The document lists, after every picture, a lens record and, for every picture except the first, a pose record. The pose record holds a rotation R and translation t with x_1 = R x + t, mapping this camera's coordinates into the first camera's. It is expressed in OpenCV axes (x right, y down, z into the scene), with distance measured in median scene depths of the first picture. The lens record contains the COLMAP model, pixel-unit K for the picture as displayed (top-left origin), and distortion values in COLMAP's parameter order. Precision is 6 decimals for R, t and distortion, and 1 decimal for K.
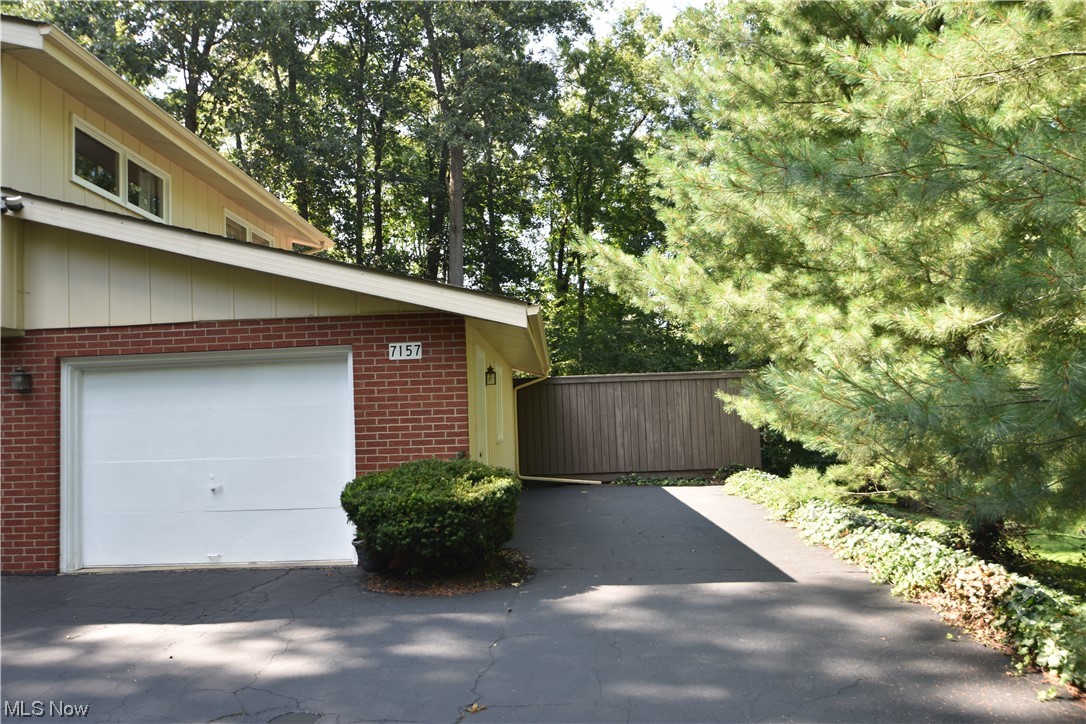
lens RADIAL K [[834.5, 0, 543.0], [0, 834.5, 362.0], [0, 0, 1]] dist [-0.055941, -0.003935]
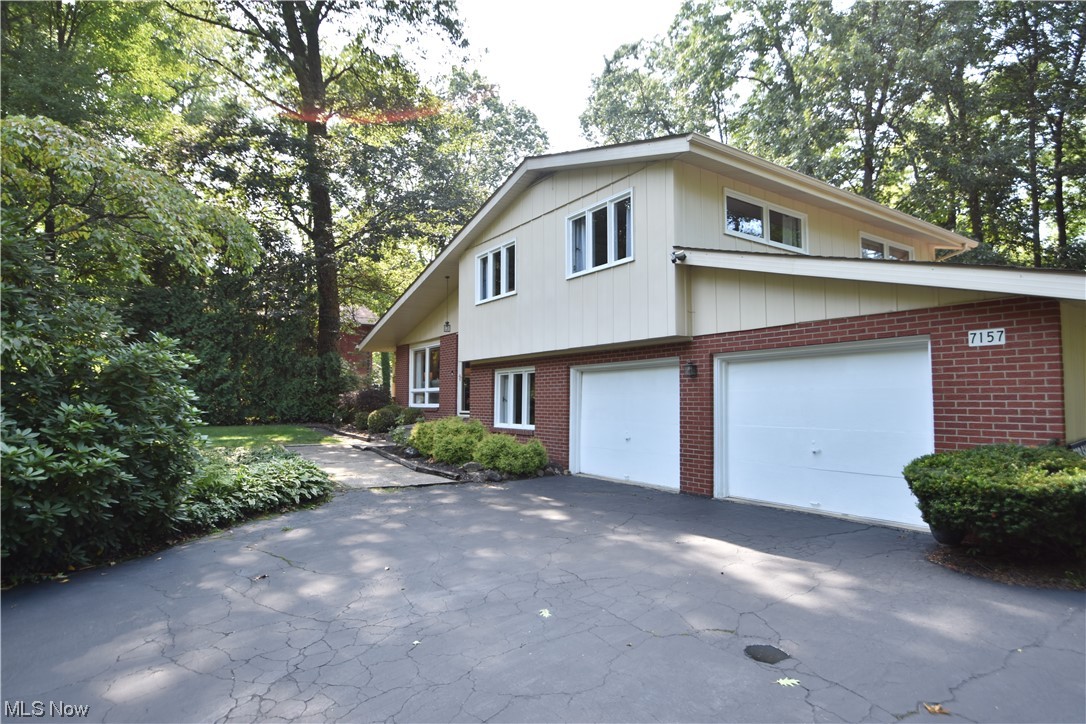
lens RADIAL K [[586.8, 0, 543.0], [0, 586.8, 362.0], [0, 0, 1]] dist [0.000192, -0.021816]
pose [[0.575753, -0.017736, -0.817431, 0.109764], [0.030205, 0.999544, -0.000413, 0.001005], [0.817066, -0.024453, 0.576026, 0.129295]]
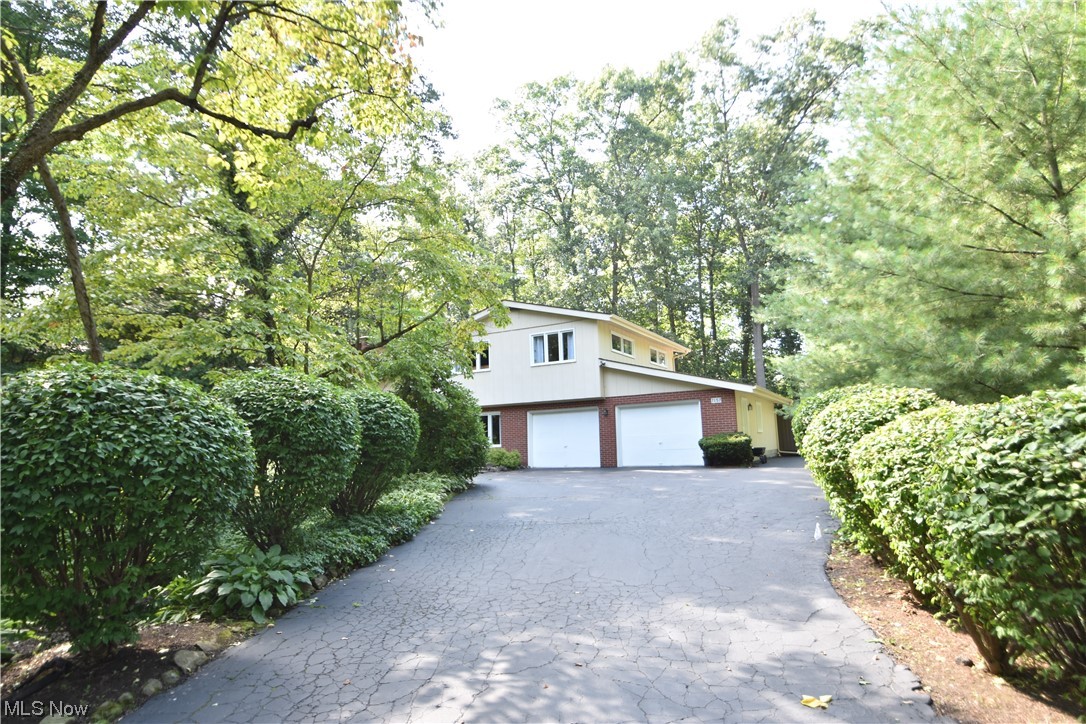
lens RADIAL K [[586.8, 0, 543.0], [0, 586.8, 362.0], [0, 0, 1]] dist [0.000192, -0.021816]
pose [[0.878184, -0.058047, -0.474788, 0.343072], [0.028695, 0.997215, -0.068844, -0.024521], [0.477462, 0.046834, 0.877403, -1.366554]]
